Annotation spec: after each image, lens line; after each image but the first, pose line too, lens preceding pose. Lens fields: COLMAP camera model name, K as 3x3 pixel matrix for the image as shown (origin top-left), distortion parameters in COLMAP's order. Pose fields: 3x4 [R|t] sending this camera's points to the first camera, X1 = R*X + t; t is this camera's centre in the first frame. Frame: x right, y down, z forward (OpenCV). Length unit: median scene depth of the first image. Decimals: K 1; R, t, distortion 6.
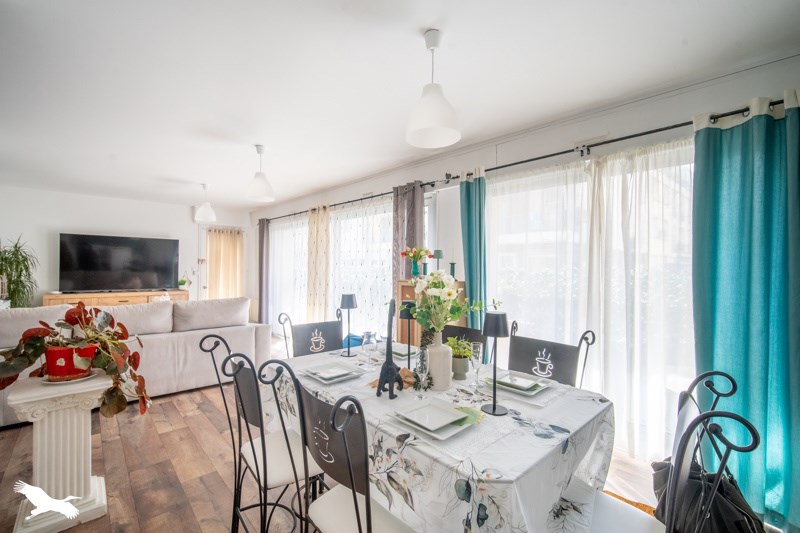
lens RADIAL K [[344.8, 0, 400.0], [0, 344.8, 266.5], [0, 0, 1]] dist [-0.000268, -0.000047]
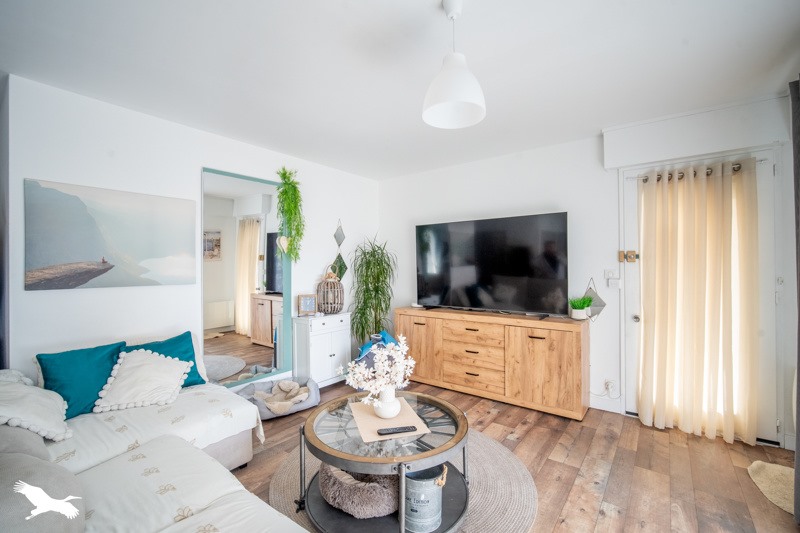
lens RADIAL K [[396.9, 0, 400.0], [0, 396.9, 266.5], [0, 0, 1]] dist [0.000187, 0.000181]
pose [[0.230804, -0.012088, -0.972925, -0.175524], [0.013110, 0.999871, -0.009312, -0.000973], [0.972912, -0.010606, 0.230932, 0.657277]]
